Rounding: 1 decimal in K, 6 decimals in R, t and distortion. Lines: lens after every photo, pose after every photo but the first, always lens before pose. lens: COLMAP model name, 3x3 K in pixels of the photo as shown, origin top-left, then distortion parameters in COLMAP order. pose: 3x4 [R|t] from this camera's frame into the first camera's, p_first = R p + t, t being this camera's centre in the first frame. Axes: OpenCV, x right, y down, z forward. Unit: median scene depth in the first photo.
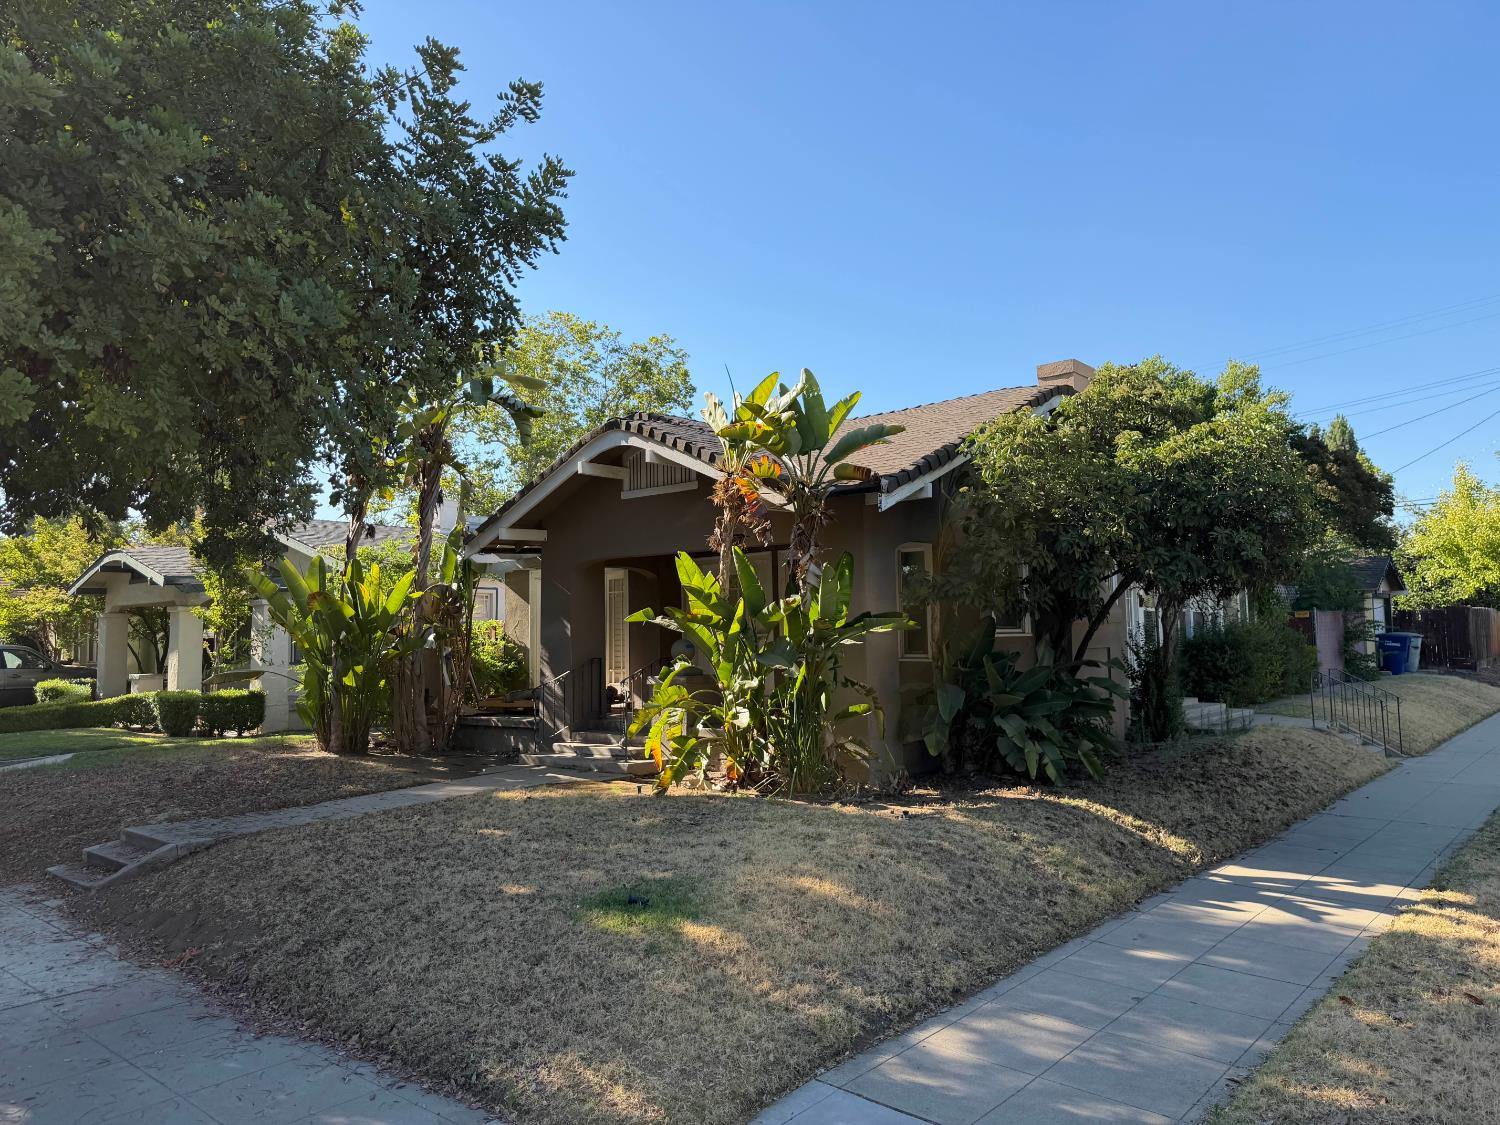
lens RADIAL K [[1040.5, 0, 757.1], [0, 1040.5, 570.8], [0, 0, 1]] dist [0.118001, -0.181680]
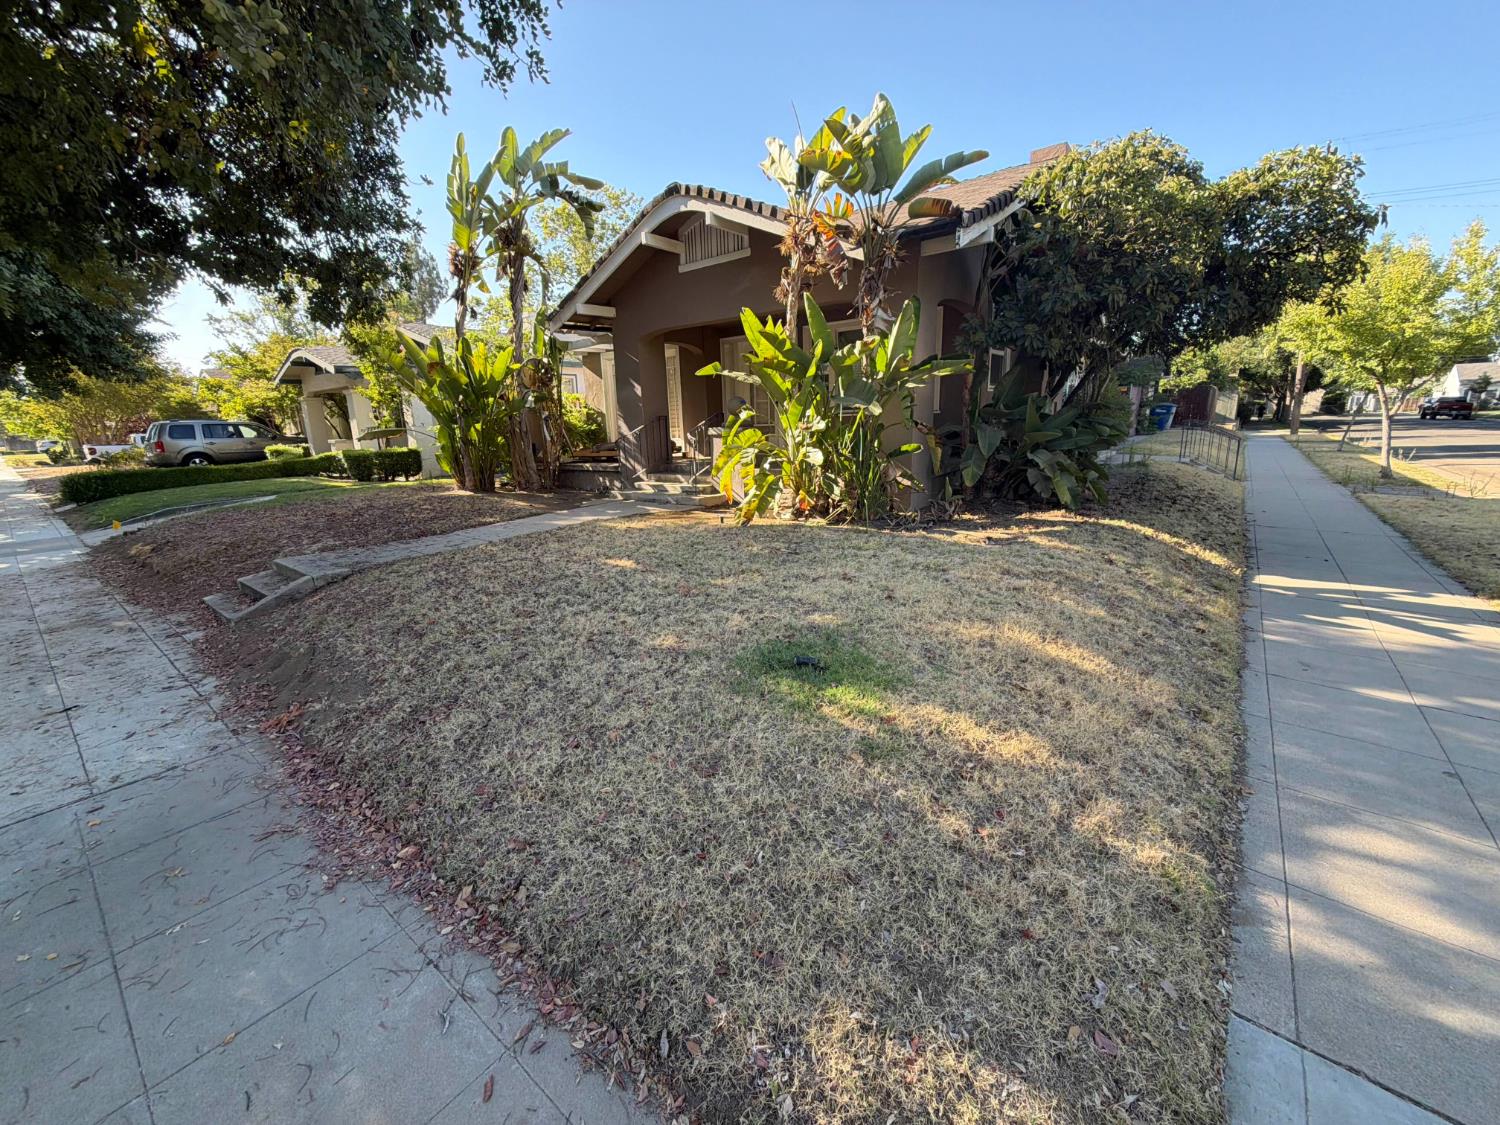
lens RADIAL K [[588.4, 0, 756.0], [0, 588.4, 566.1], [0, 0, 1]] dist [0.006700, -0.000163]
pose [[0.998889, -0.021920, 0.041705, -0.098780], [0.008468, 0.954290, 0.298763, 0.059418], [-0.046348, -0.298078, 0.953416, 0.337203]]
